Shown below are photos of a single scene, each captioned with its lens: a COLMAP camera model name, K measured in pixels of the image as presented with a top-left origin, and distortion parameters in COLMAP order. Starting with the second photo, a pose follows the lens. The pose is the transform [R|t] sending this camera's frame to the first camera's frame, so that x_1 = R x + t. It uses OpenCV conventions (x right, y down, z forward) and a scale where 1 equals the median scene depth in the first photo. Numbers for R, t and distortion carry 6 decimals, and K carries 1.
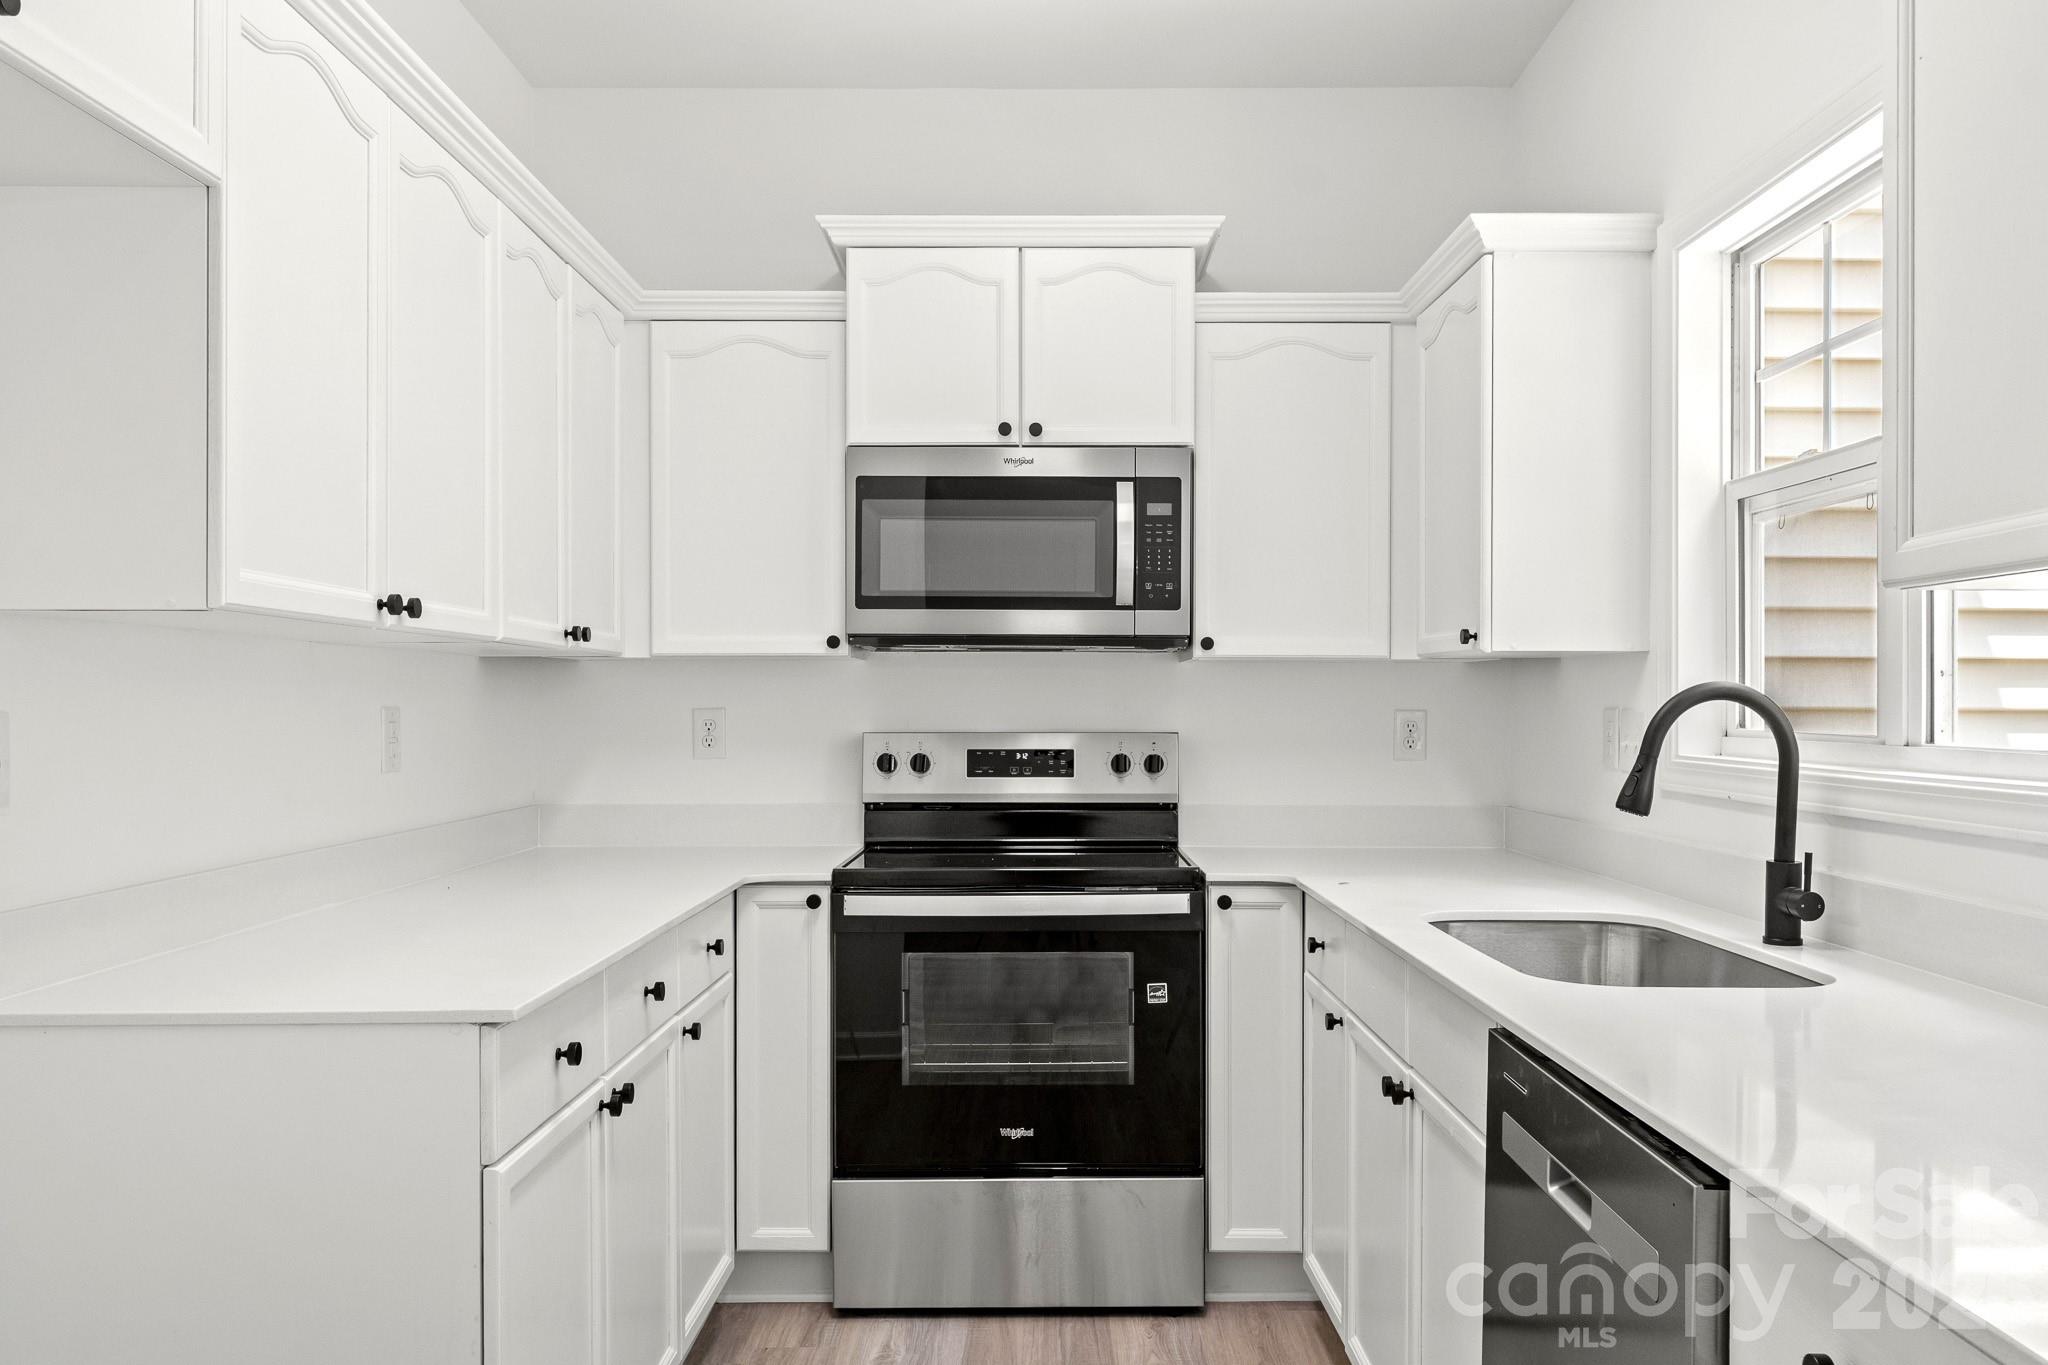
lens RADIAL K [[1579.0, 0, 1038.0], [0, 1579.0, 716.9], [0, 0, 1]] dist [0.003839, 0.001107]
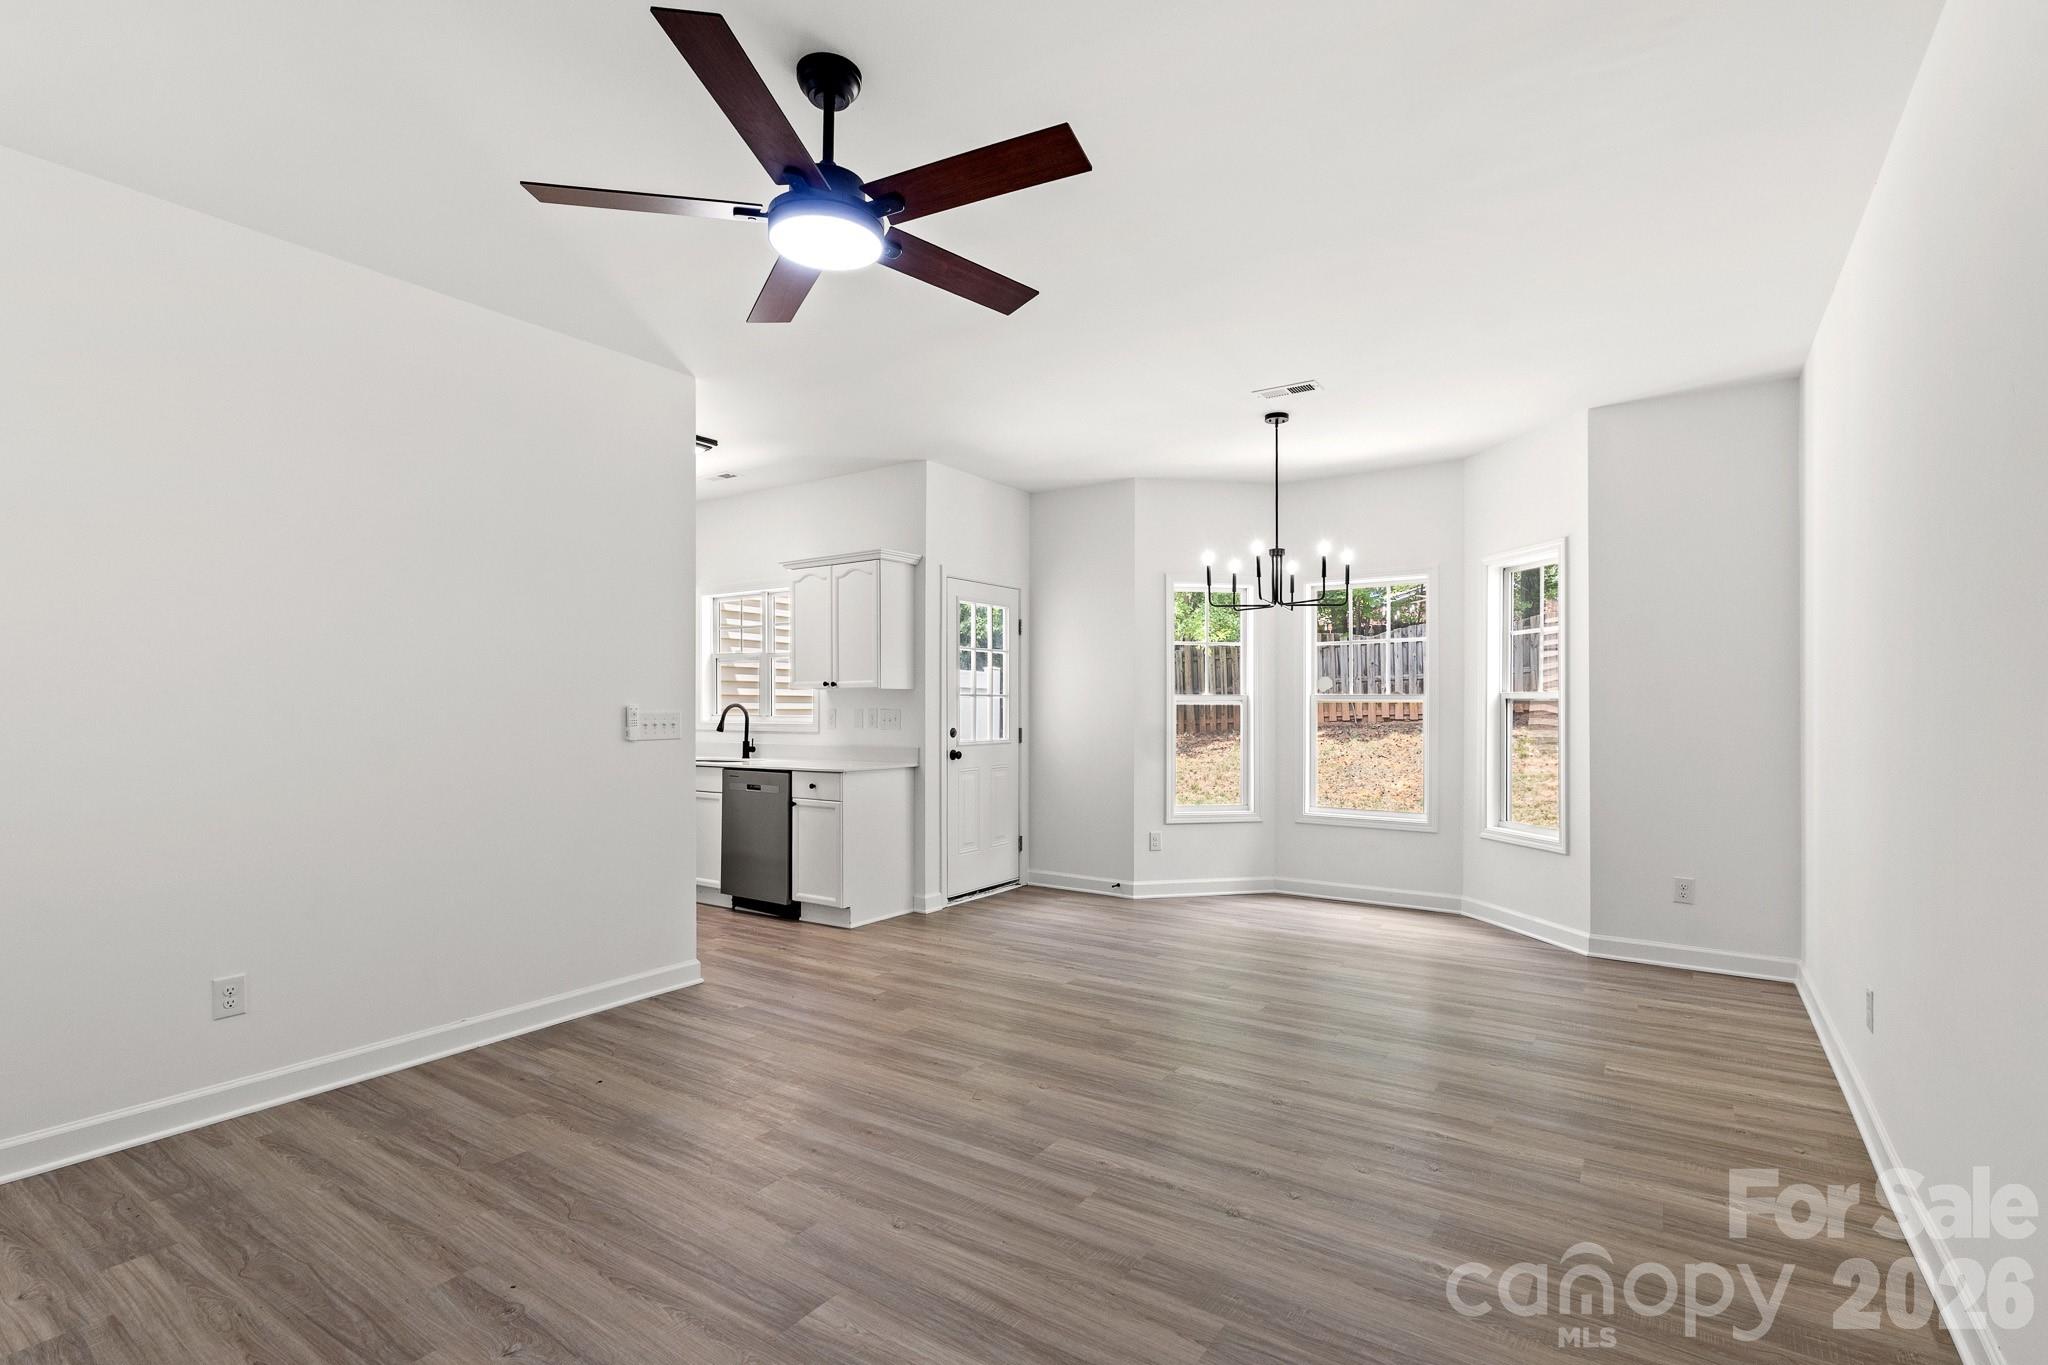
lens RADIAL K [[957.0, 0, 1028.5], [0, 957.0, 704.2], [0, 0, 1]] dist [0.001945, -0.000022]
pose [[0.560061, 0.000675, 0.828451, -0.970560], [0.009135, 0.999934, -0.006990, 0.005423], [-0.828401, 0.011483, 0.560017, -0.891806]]
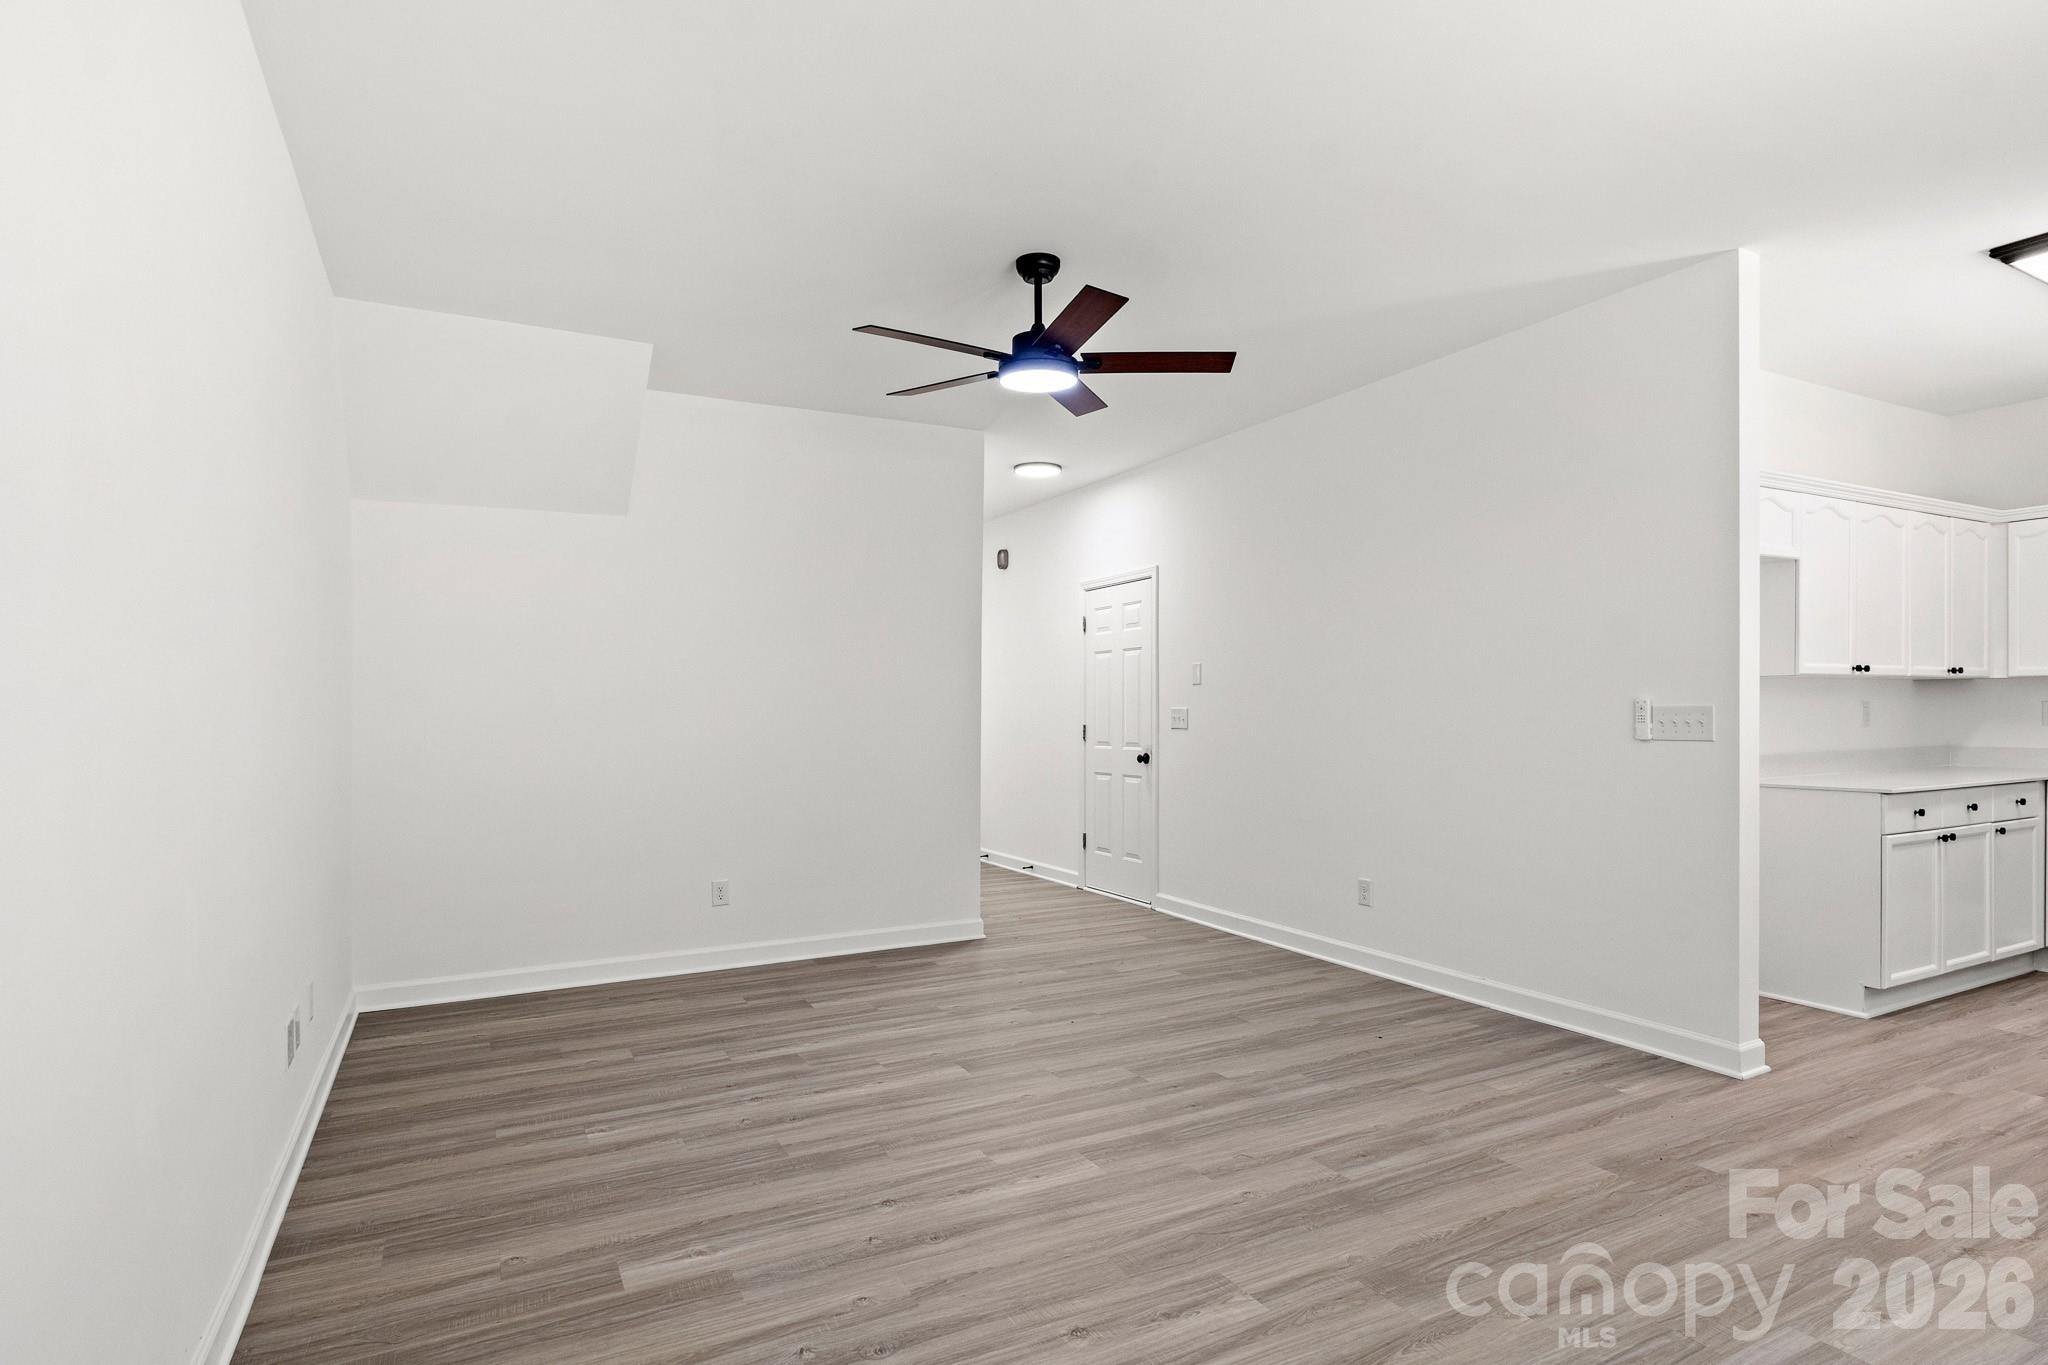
lens RADIAL K [[1068.2, 0, 1033.8], [0, 1068.2, 721.1], [0, 0, 1]] dist [-0.007070, -0.001330]
pose [[0.466015, 0.006455, -0.884753, 0.435704], [0.001309, 0.999967, 0.007985, 0.008890], [0.884776, -0.004879, 0.465992, -0.892905]]
